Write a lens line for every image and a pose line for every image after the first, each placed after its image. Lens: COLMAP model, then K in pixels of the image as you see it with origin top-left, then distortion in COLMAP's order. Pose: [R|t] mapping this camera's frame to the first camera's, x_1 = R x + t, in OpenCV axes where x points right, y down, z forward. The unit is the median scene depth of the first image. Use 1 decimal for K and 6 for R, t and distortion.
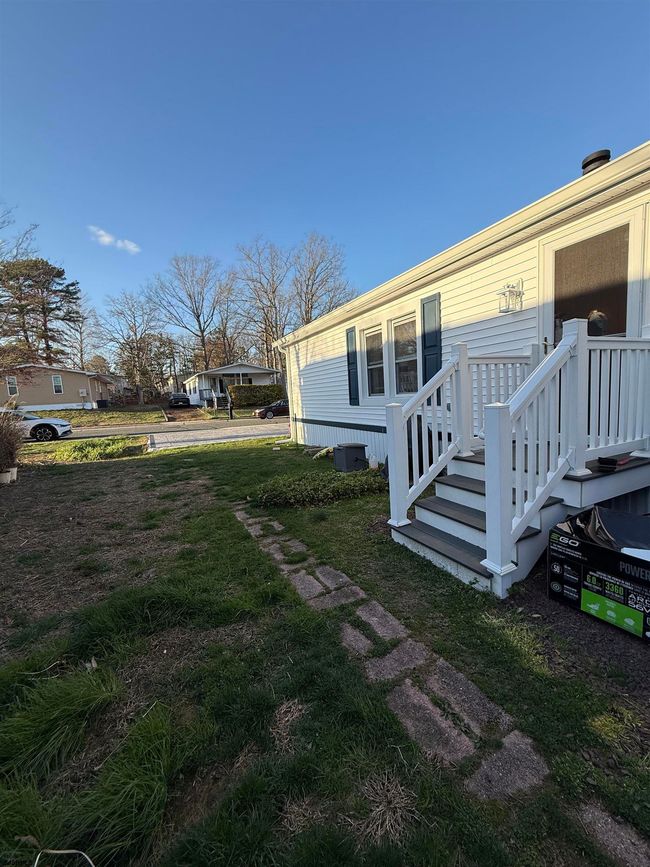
lens RADIAL K [[342.2, 0, 322.3], [0, 342.2, 432.6], [0, 0, 1]] dist [-0.003101, -0.000247]
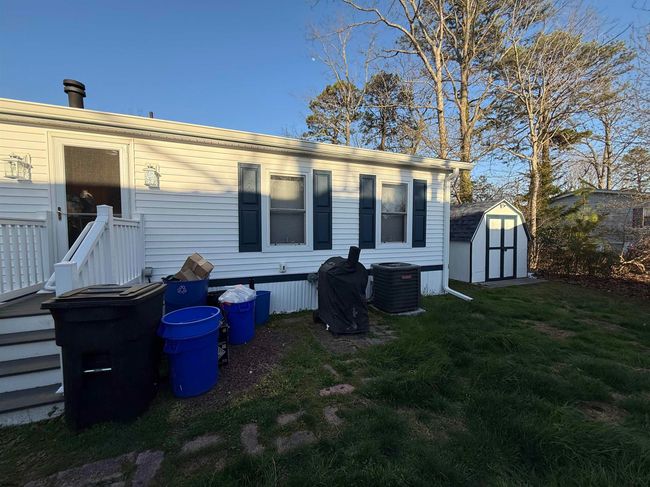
lens RADIAL K [[256.5, 0, 323.5], [0, 256.5, 243.7], [0, 0, 1]] dist [-0.003101, -0.000247]
pose [[0.071481, 0.012528, 0.997363, -0.252605], [0.107057, 0.994049, -0.020159, -0.017819], [-0.991680, 0.108215, 0.069714, -0.044469]]
